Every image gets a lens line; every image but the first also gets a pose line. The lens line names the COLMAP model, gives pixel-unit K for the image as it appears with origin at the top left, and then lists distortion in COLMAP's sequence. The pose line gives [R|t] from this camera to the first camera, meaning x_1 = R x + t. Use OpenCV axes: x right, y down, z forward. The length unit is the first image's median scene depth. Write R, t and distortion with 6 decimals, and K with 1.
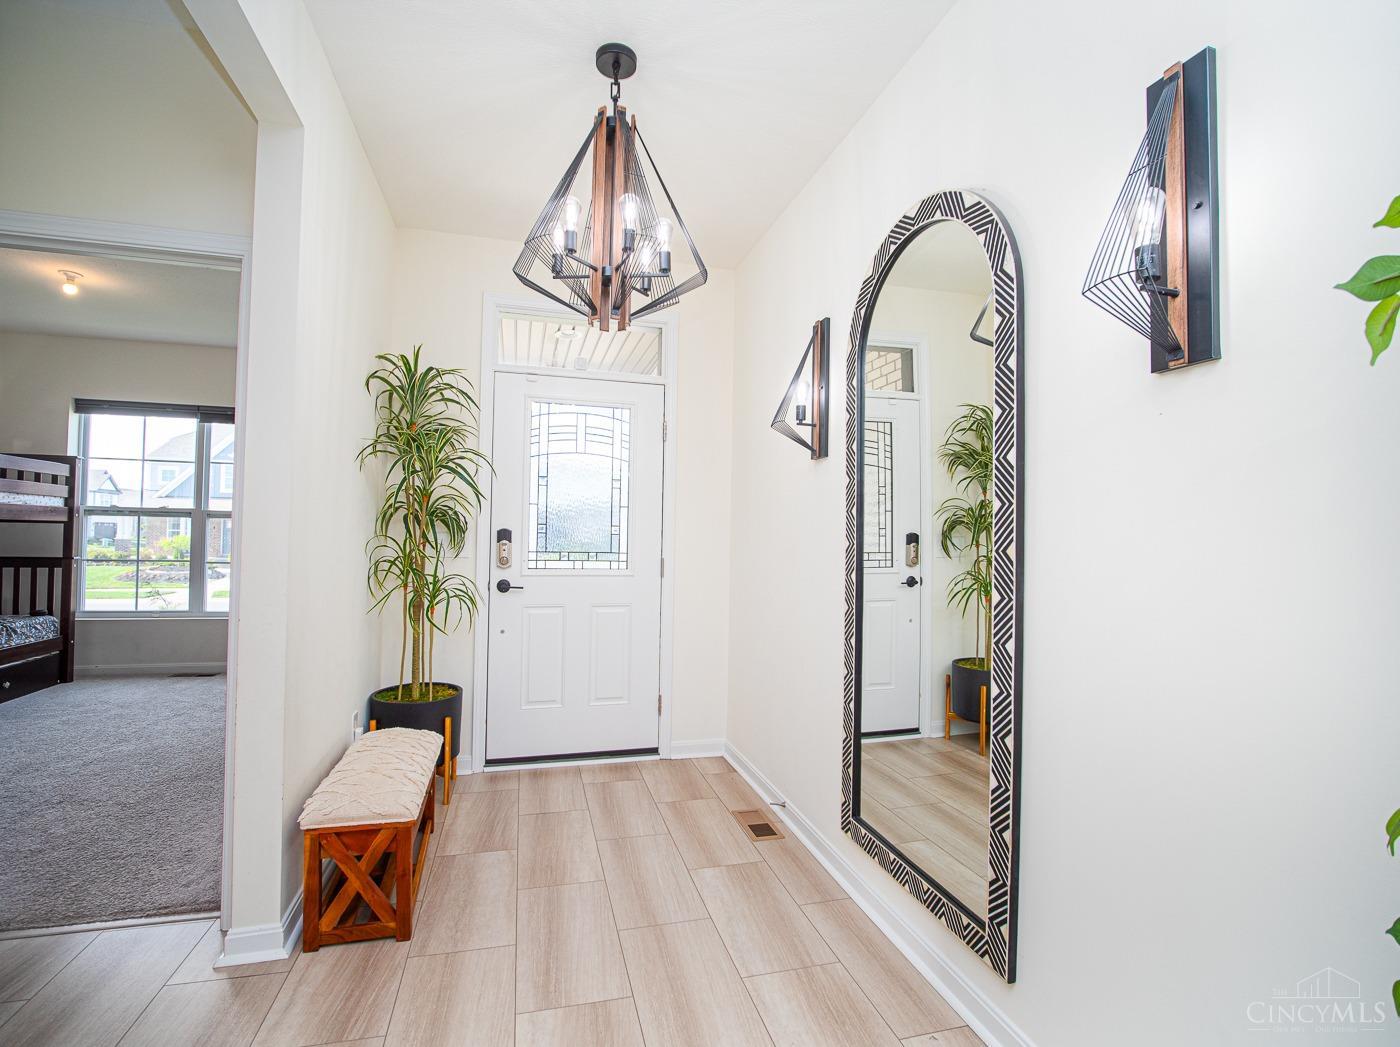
lens RADIAL K [[641.4, 0, 705.6], [0, 641.4, 524.2], [0, 0, 1]] dist [-0.013773, -0.002936]
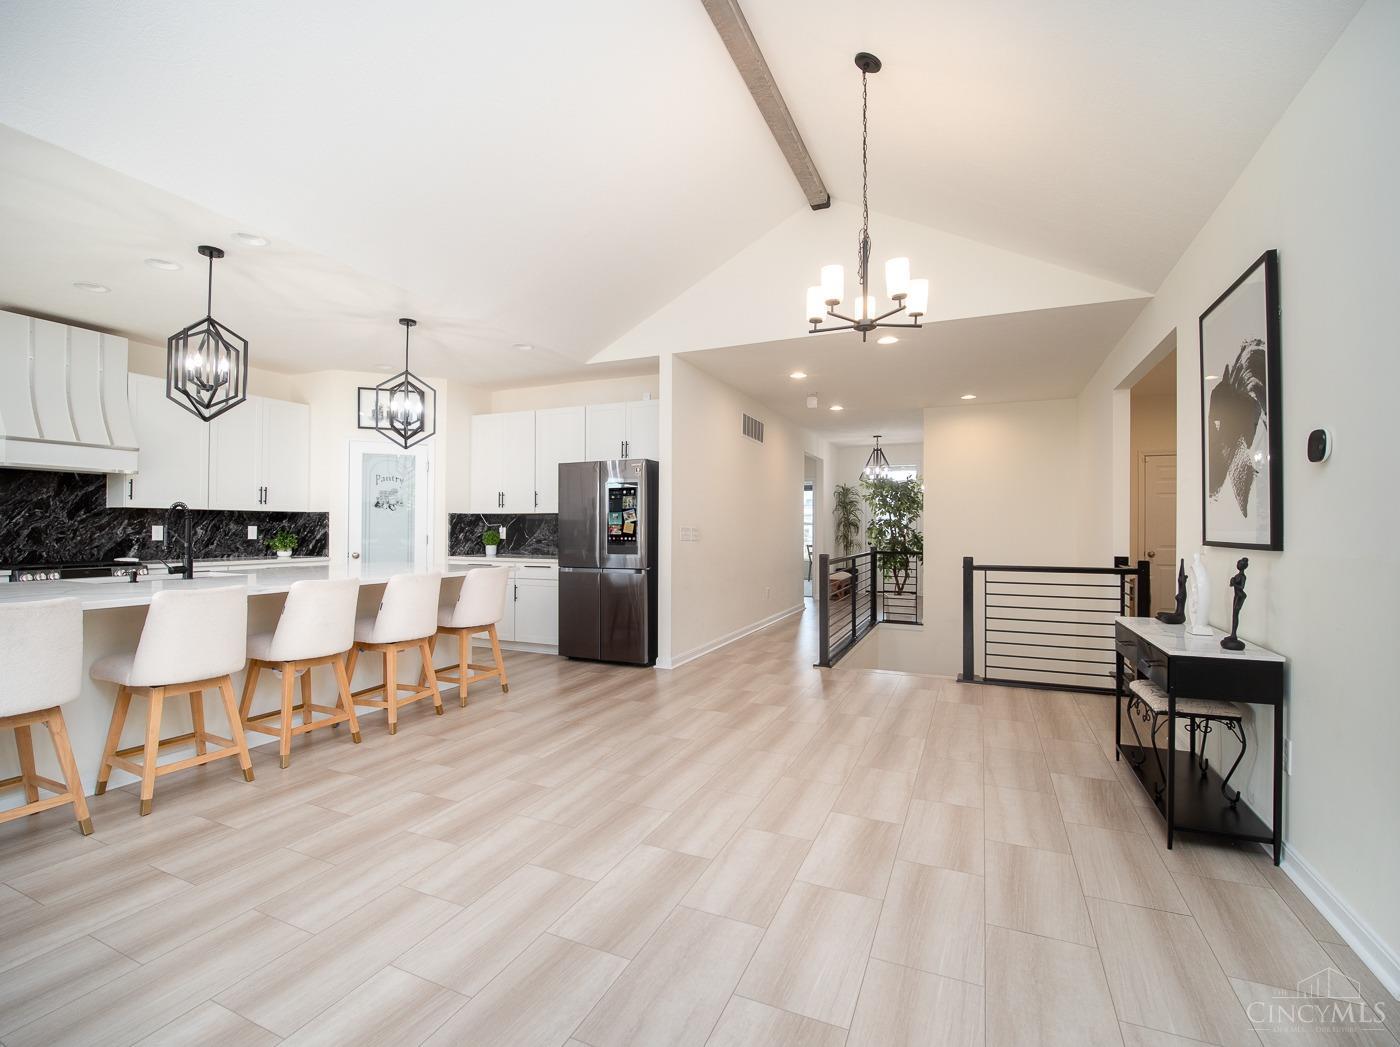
lens RADIAL K [[641.4, 0, 688.4], [0, 641.4, 525.1], [0, 0, 1]] dist [-0.013773, -0.002936]
pose [[0.759372, -0.021646, -0.650297, 1.609982], [0.021549, 0.999735, -0.008114, 0.002173], [0.650300, -0.007852, 0.759637, -3.080145]]
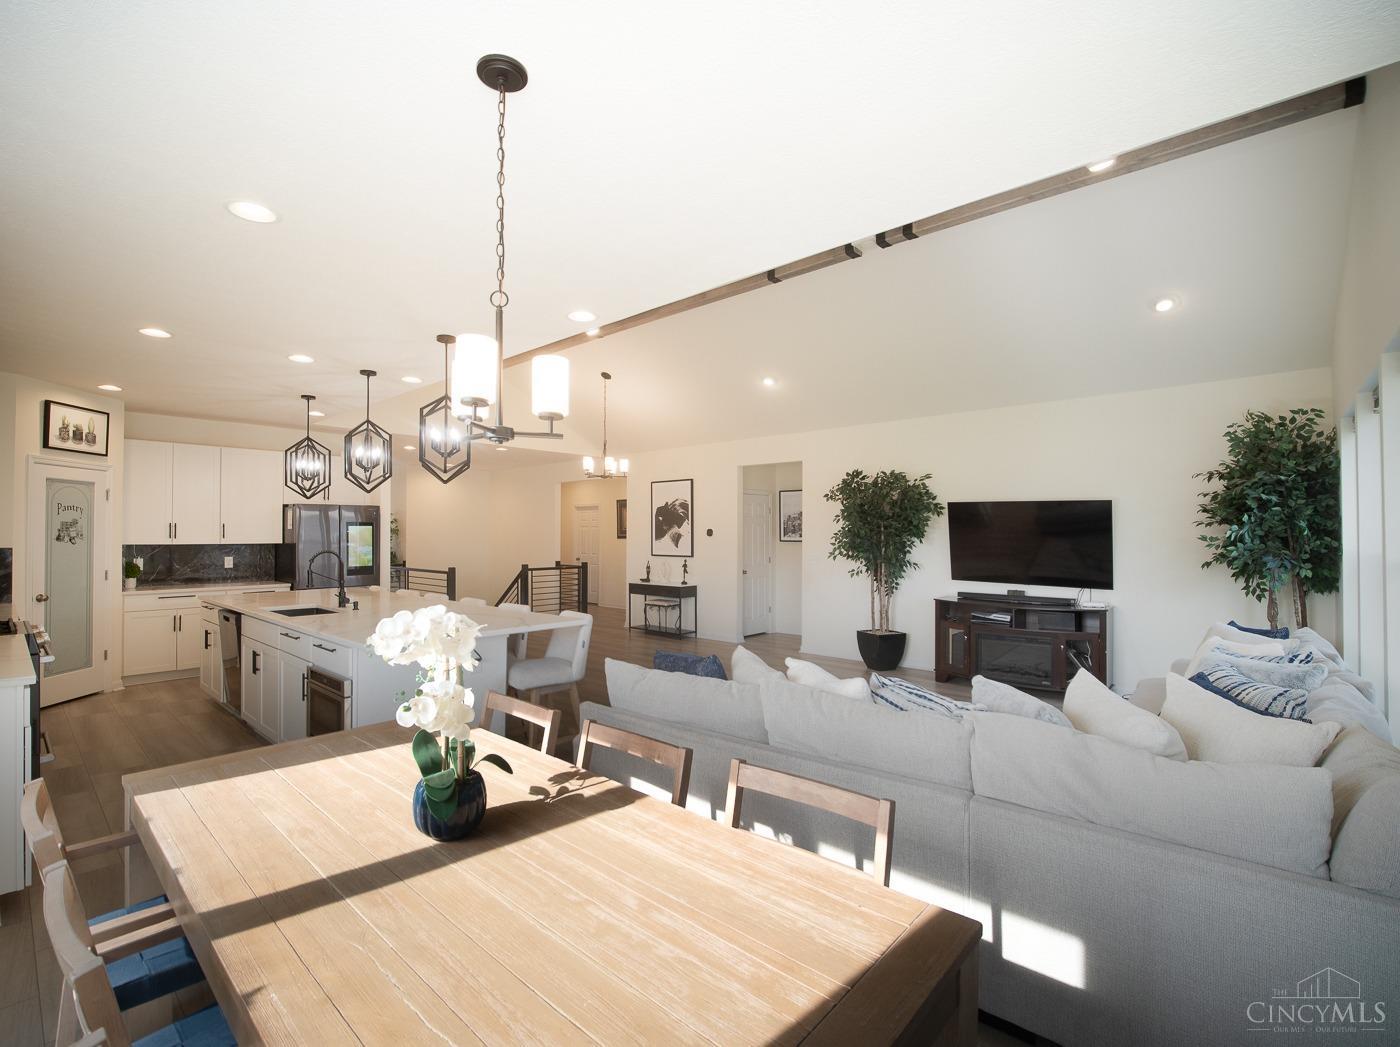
lens RADIAL K [[641.4, 0, 689.9], [0, 641.4, 530.5], [0, 0, 1]] dist [-0.013773, -0.002936]
pose [[0.853884, -0.018089, 0.520149, -0.187596], [0.010995, 0.999800, 0.016720, -0.156902], [-0.520348, -0.008558, 0.853912, -4.848974]]
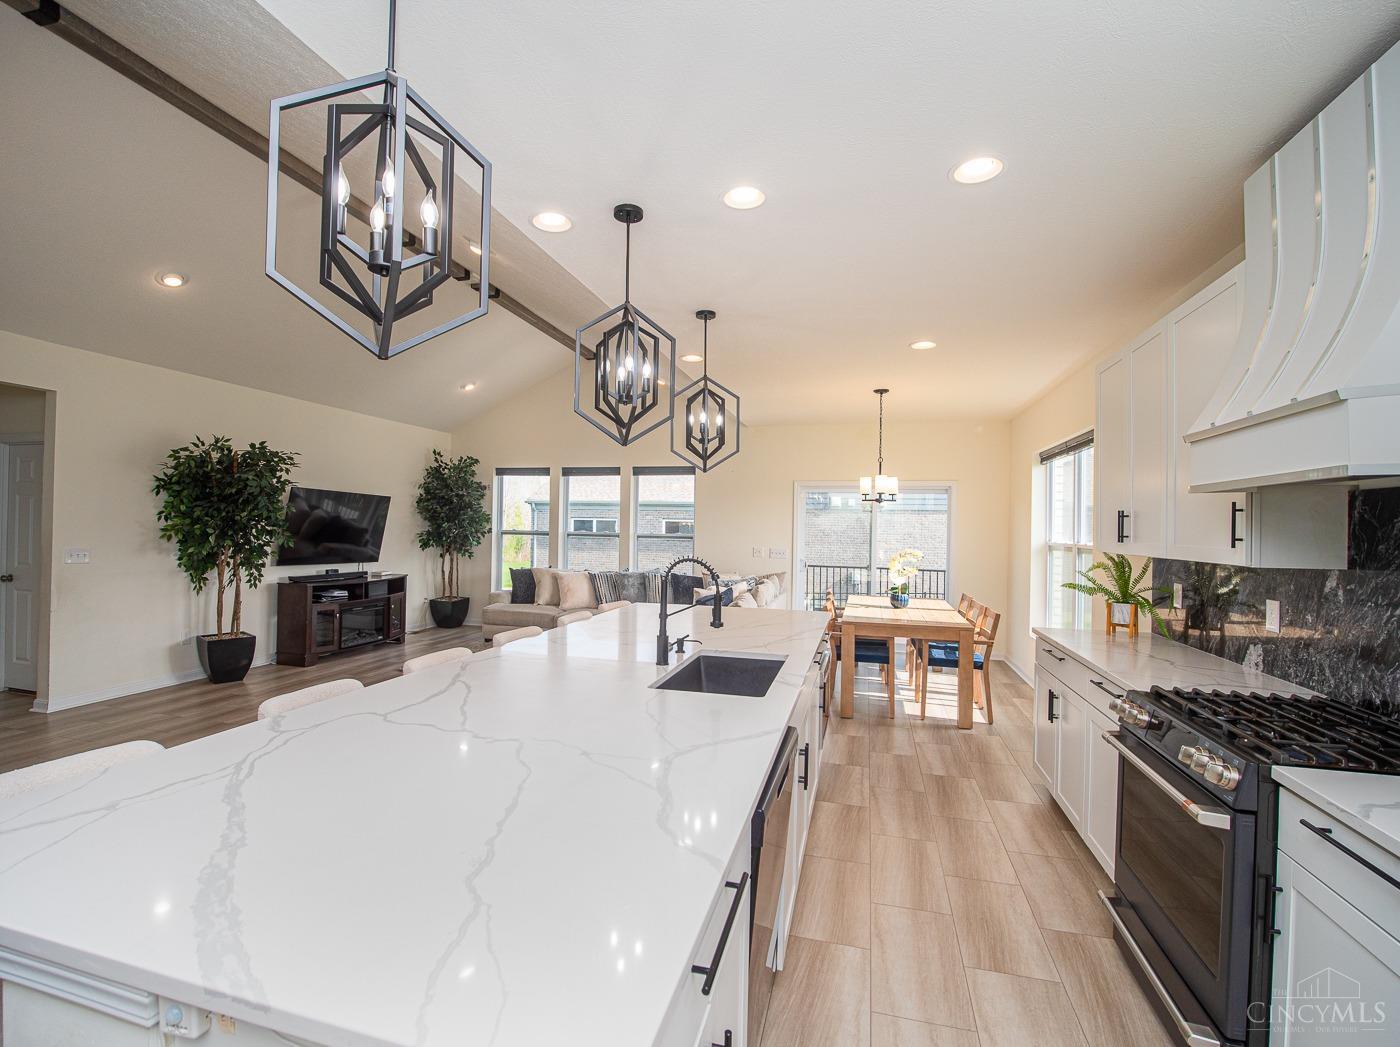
lens RADIAL K [[641.4, 0, 700.2], [0, 641.4, 517.8], [0, 0, 1]] dist [-0.013773, -0.002936]
pose [[-0.851500, -0.028485, 0.523580, -0.676445], [-0.043766, 0.998900, -0.016833, -0.126099], [-0.522524, -0.037248, -0.851810, -1.964939]]
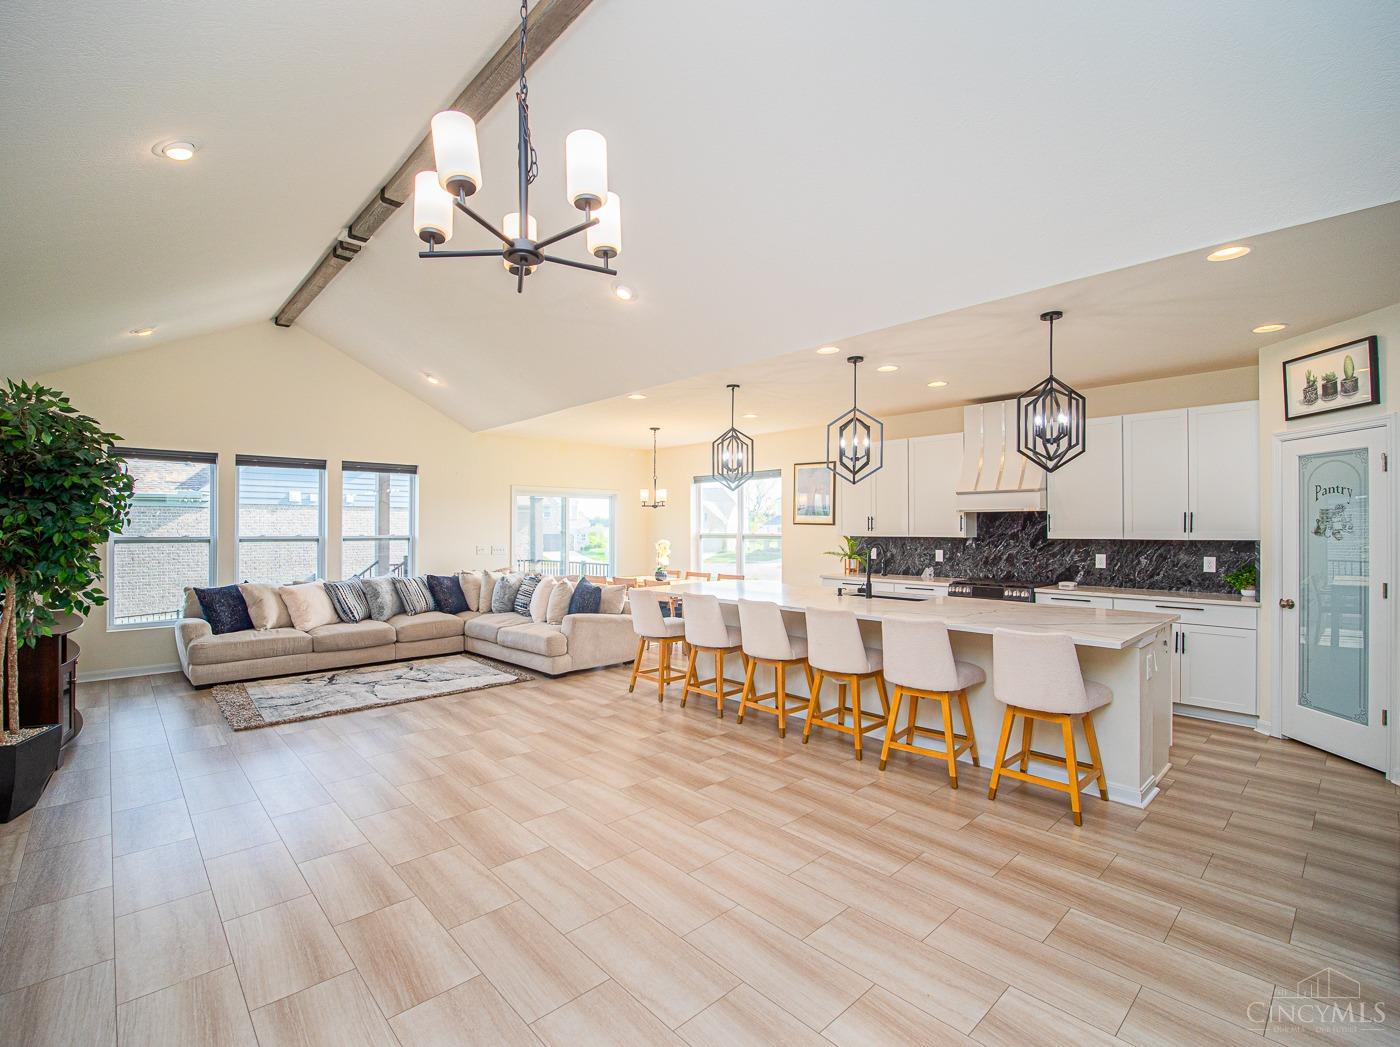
lens RADIAL K [[641.4, 0, 690.8], [0, 641.4, 529.2], [0, 0, 1]] dist [-0.013773, -0.002936]
pose [[-0.894360, -0.018911, -0.446948, 1.226503], [-0.010715, 0.999725, -0.020859, -0.075779], [0.447220, -0.013866, -0.894317, -1.285131]]
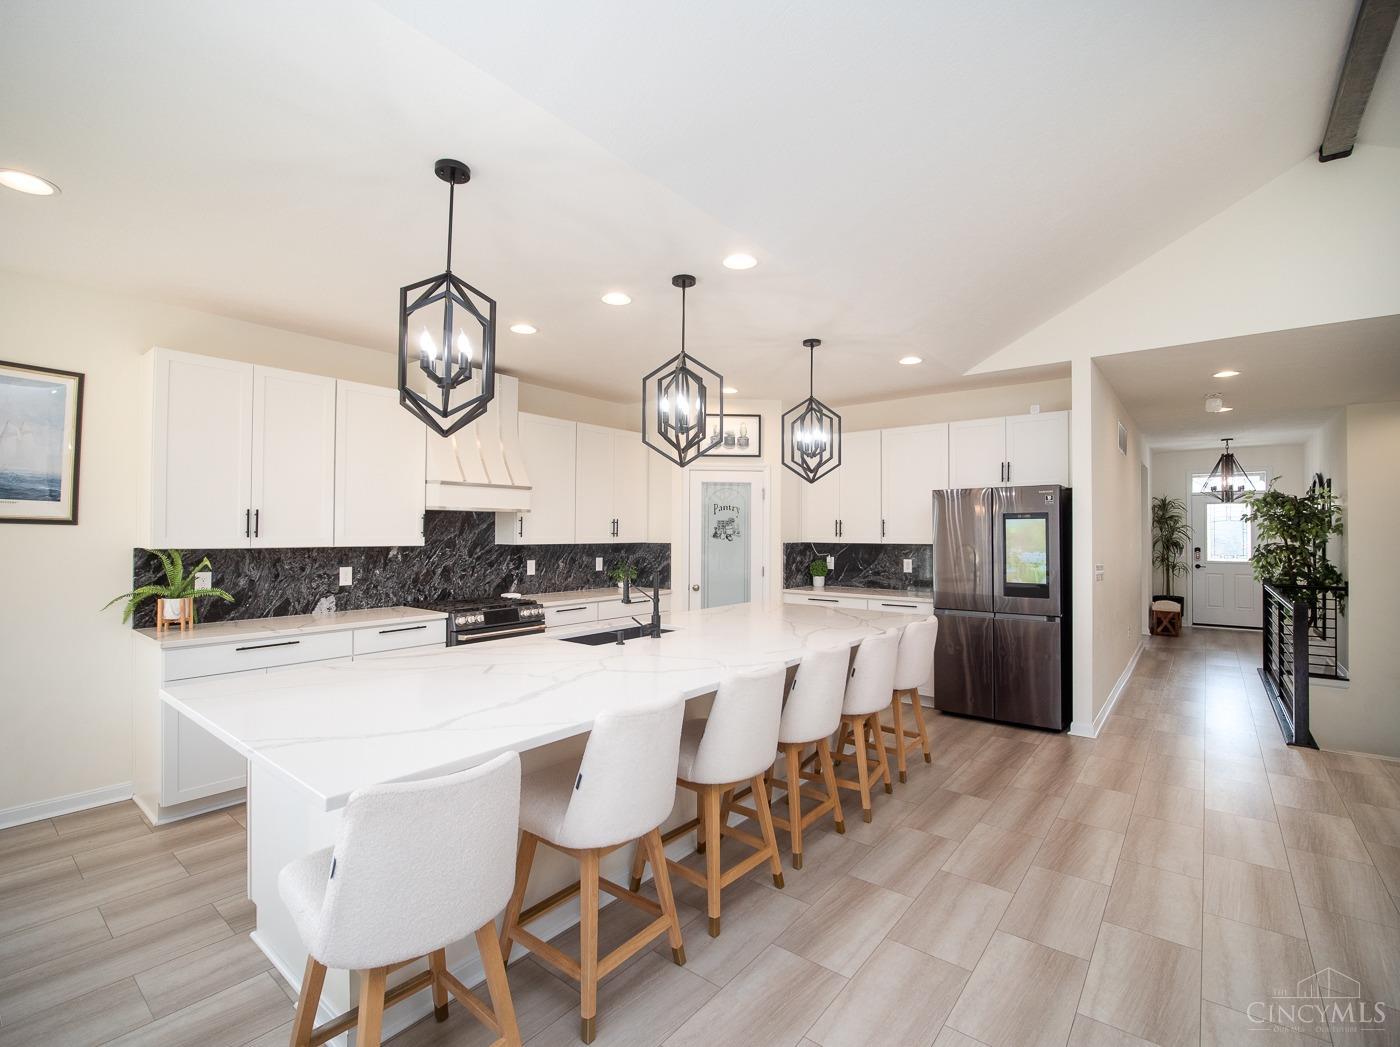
lens RADIAL K [[641.4, 0, 691.2], [0, 641.4, 525.1], [0, 0, 1]] dist [-0.013773, -0.002936]
pose [[0.571880, -0.029801, -0.819796, 0.994246], [0.021677, 0.999540, -0.021213, -0.110031], [0.820051, -0.005640, 0.572263, -3.412397]]
